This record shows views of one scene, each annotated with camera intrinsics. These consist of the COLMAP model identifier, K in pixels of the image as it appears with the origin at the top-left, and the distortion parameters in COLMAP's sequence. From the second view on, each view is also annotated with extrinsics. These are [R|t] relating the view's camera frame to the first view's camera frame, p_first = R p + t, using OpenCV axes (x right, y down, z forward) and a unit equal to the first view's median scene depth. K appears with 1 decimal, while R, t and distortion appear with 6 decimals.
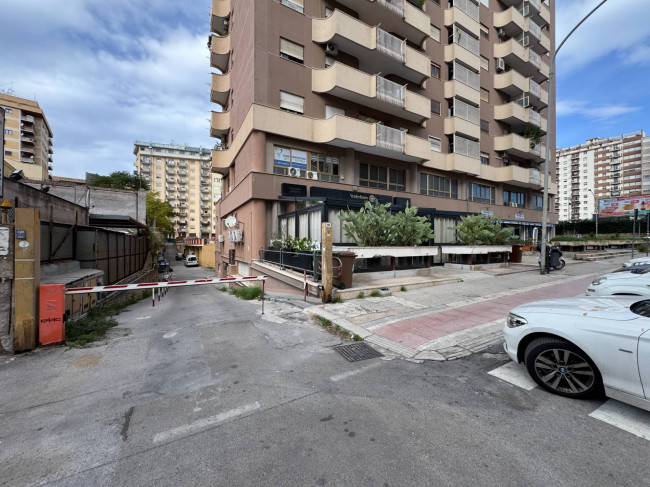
lens RADIAL K [[260.6, 0, 325.1], [0, 260.6, 241.9], [0, 0, 1]] dist [-0.001431, 0.000068]
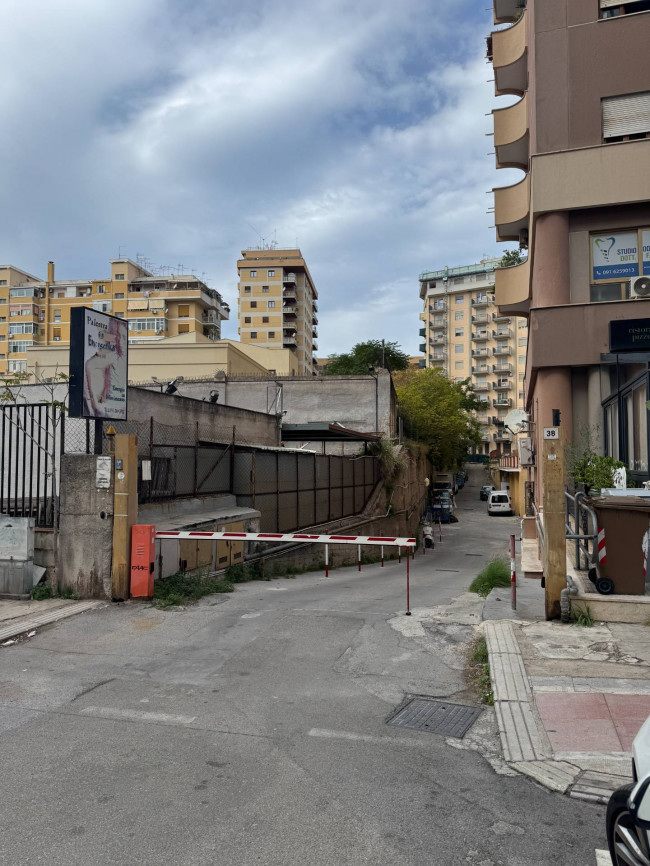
lens RADIAL K [[605.4, 0, 324.1], [0, 605.4, 436.6], [0, 0, 1]] dist [0.101645, -0.160103]
pose [[0.682112, -0.033953, -0.730459, 0.421262], [0.005698, 0.999138, -0.041121, -0.017656], [0.731226, 0.023887, 0.681717, 0.049584]]
